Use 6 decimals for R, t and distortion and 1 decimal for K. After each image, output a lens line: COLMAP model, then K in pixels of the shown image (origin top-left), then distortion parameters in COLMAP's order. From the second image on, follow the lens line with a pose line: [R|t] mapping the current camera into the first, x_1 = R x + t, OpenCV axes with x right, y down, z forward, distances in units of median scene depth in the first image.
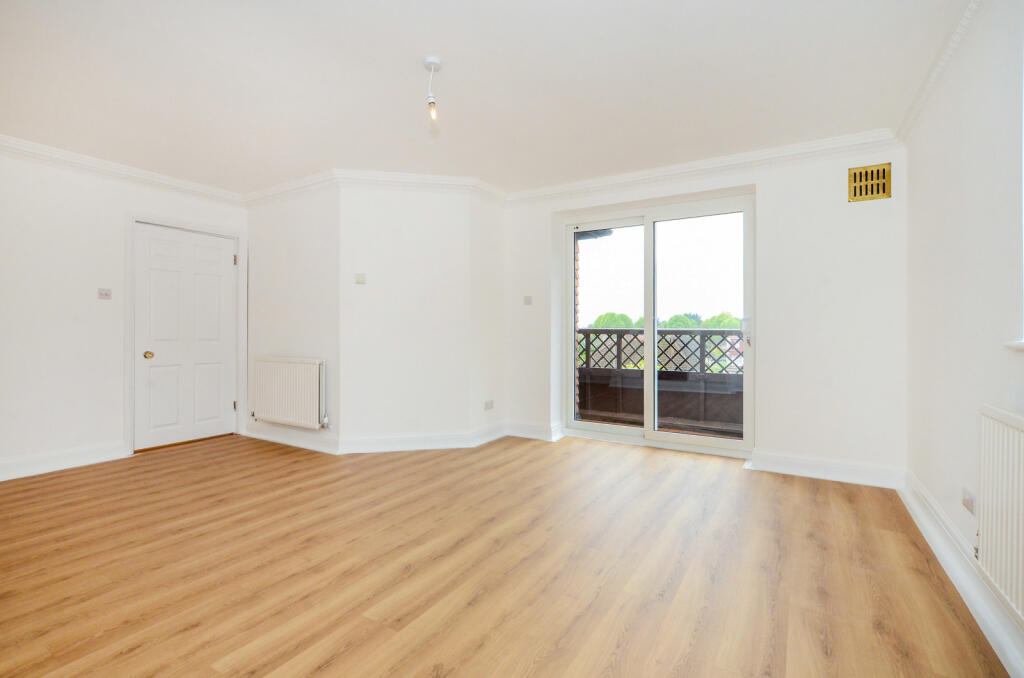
lens RADIAL K [[467.5, 0, 506.6], [0, 467.5, 332.0], [0, 0, 1]] dist [-0.015989, 0.000536]
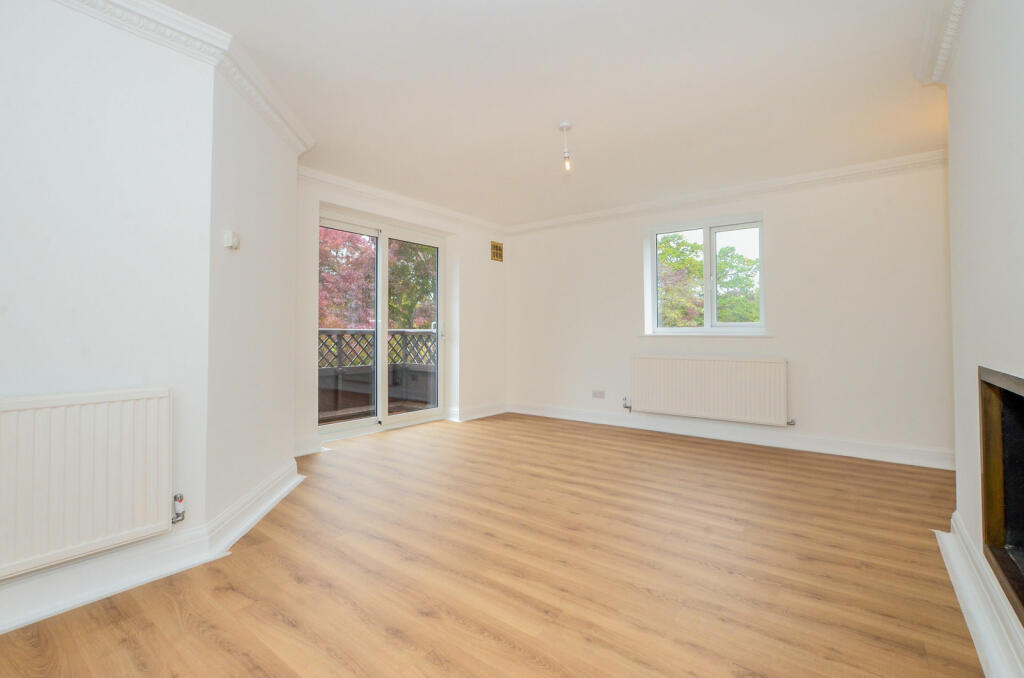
lens RADIAL K [[467.5, 0, 506.6], [0, 467.5, 332.0], [0, 0, 1]] dist [-0.015989, 0.000536]
pose [[0.118461, -0.005608, 0.992943, -1.109391], [0.000796, 0.999984, 0.005553, -0.009632], [-0.992958, 0.000133, 0.118464, 0.755899]]
